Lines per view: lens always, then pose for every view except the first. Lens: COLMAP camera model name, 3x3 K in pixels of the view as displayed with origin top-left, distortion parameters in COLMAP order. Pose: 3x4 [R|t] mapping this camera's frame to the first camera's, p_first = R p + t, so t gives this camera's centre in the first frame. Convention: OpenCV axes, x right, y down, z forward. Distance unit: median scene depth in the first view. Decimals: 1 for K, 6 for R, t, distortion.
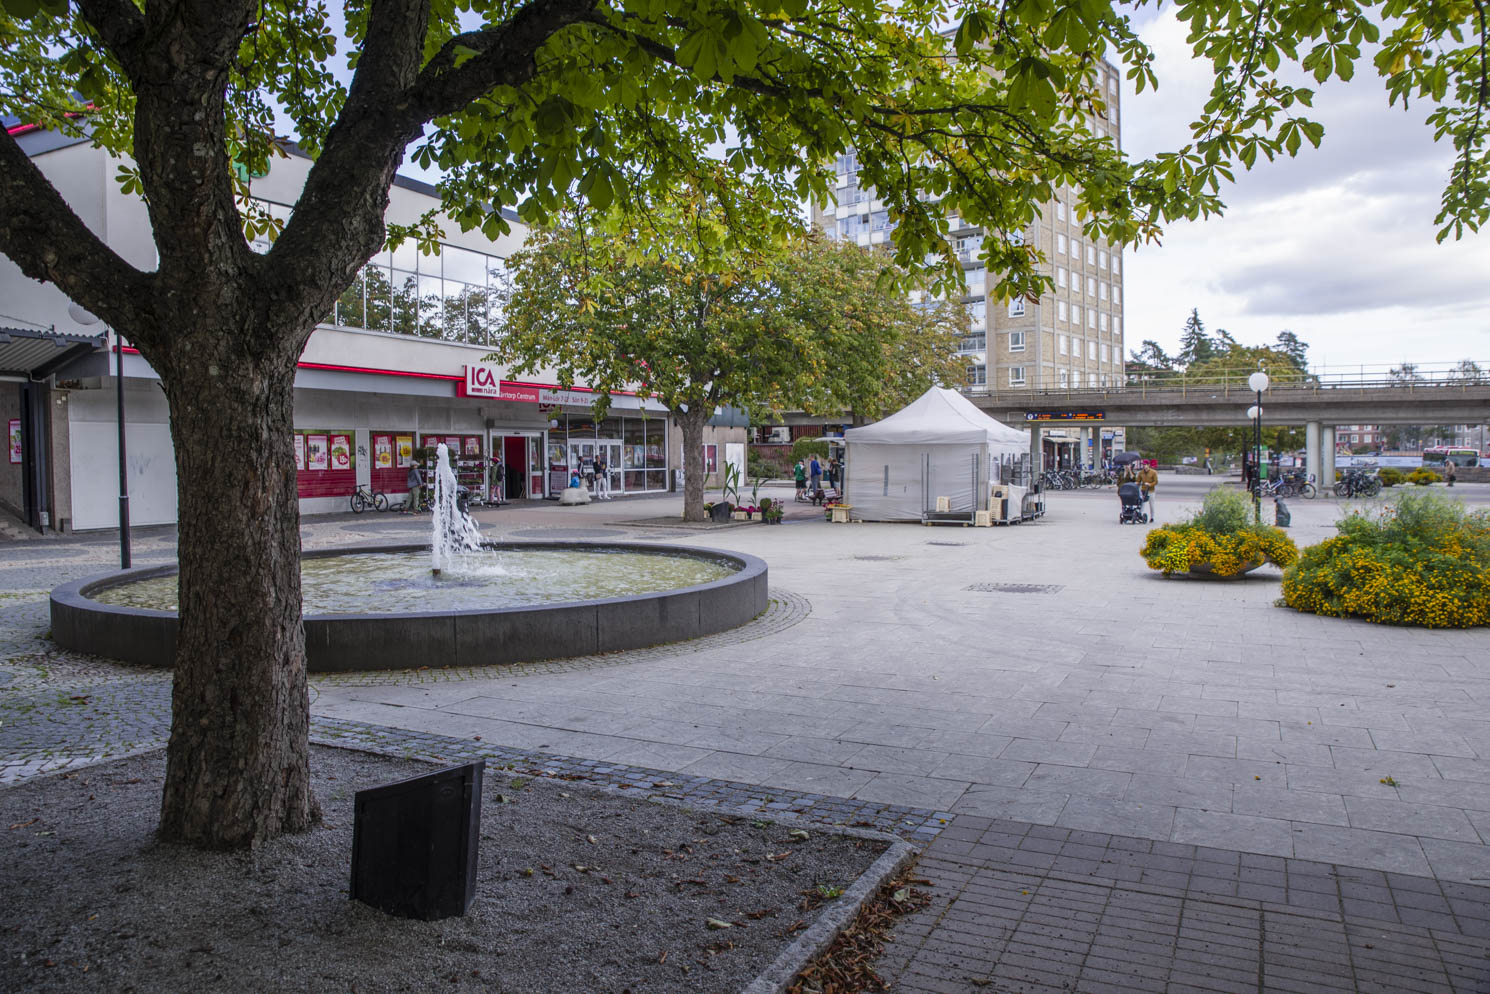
lens RADIAL K [[1007.5, 0, 753.8], [0, 1007.5, 484.4], [0, 0, 1]] dist [-0.094705, 0.042753]
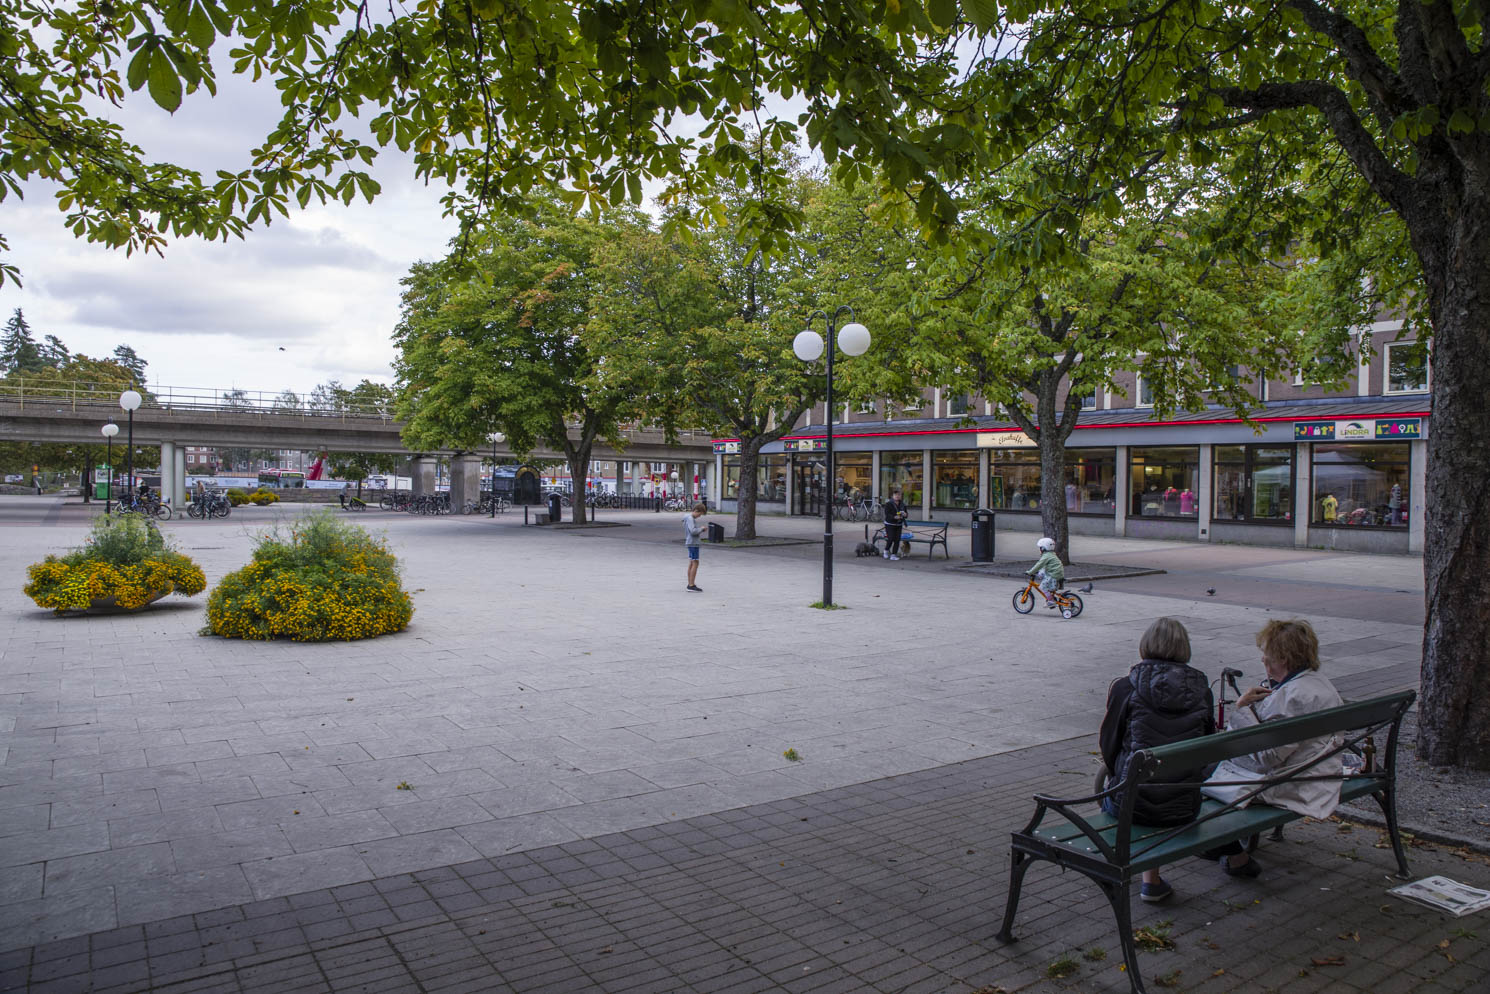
lens RADIAL K [[1007.5, 0, 755.7], [0, 1007.5, 491.6], [0, 0, 1]] dist [-0.094705, 0.042753]
pose [[0.479011, 0.005475, 0.877792, -0.134326], [0.006090, 0.999936, -0.009560, -0.015675], [-0.877788, 0.009925, 0.478947, 0.093426]]
